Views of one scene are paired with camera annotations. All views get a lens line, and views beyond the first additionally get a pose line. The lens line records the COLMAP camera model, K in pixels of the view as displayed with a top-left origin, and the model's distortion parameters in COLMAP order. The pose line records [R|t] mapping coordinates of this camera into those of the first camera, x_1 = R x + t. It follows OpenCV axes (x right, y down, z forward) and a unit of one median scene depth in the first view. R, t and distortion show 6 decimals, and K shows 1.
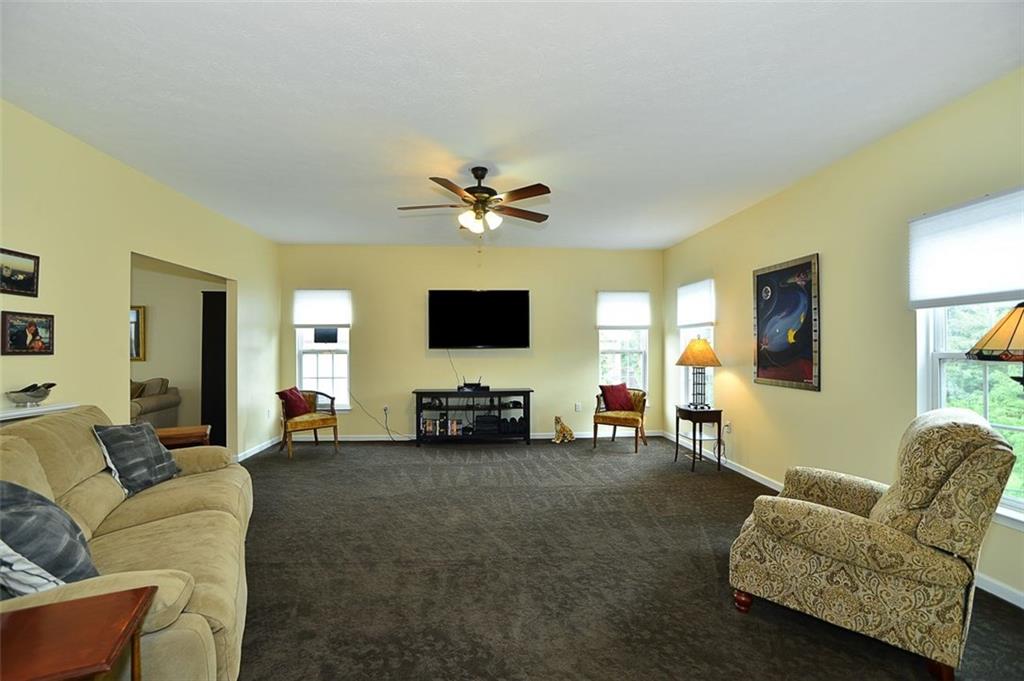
lens RADIAL K [[441.9, 0, 508.7], [0, 441.9, 346.0], [0, 0, 1]] dist [-0.074362, 0.028784]
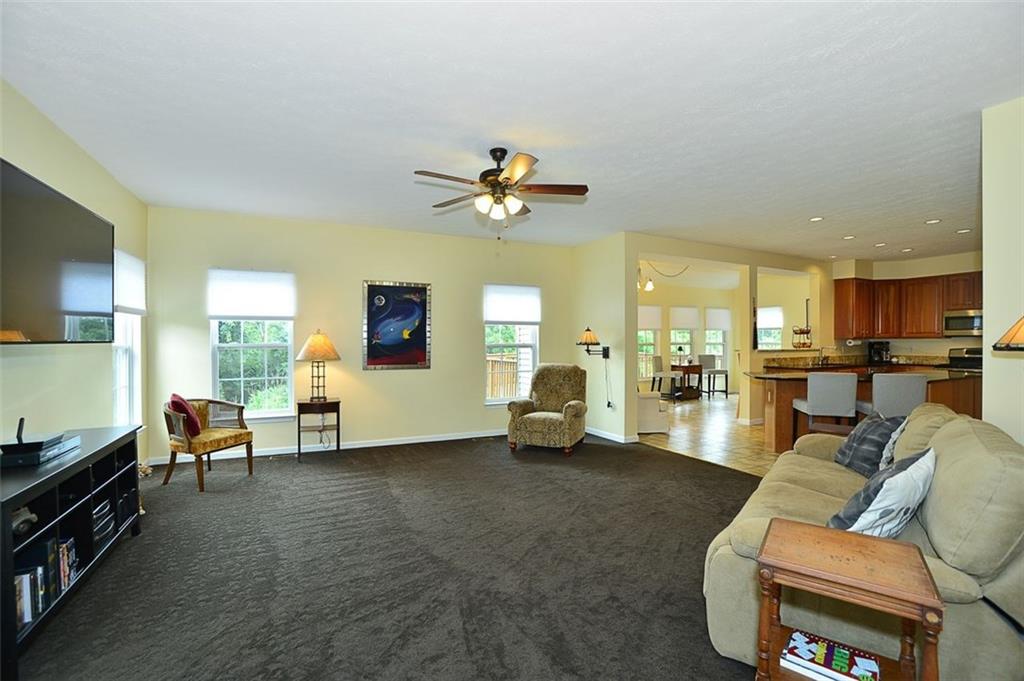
lens RADIAL K [[441.9, 0, 508.7], [0, 441.9, 346.0], [0, 0, 1]] dist [-0.074362, 0.028784]
pose [[-0.368973, -0.010881, 0.929377, -0.759337], [-0.002552, 0.999940, 0.010694, 0.000371], [-0.929437, 0.001574, -0.368978, 1.082199]]
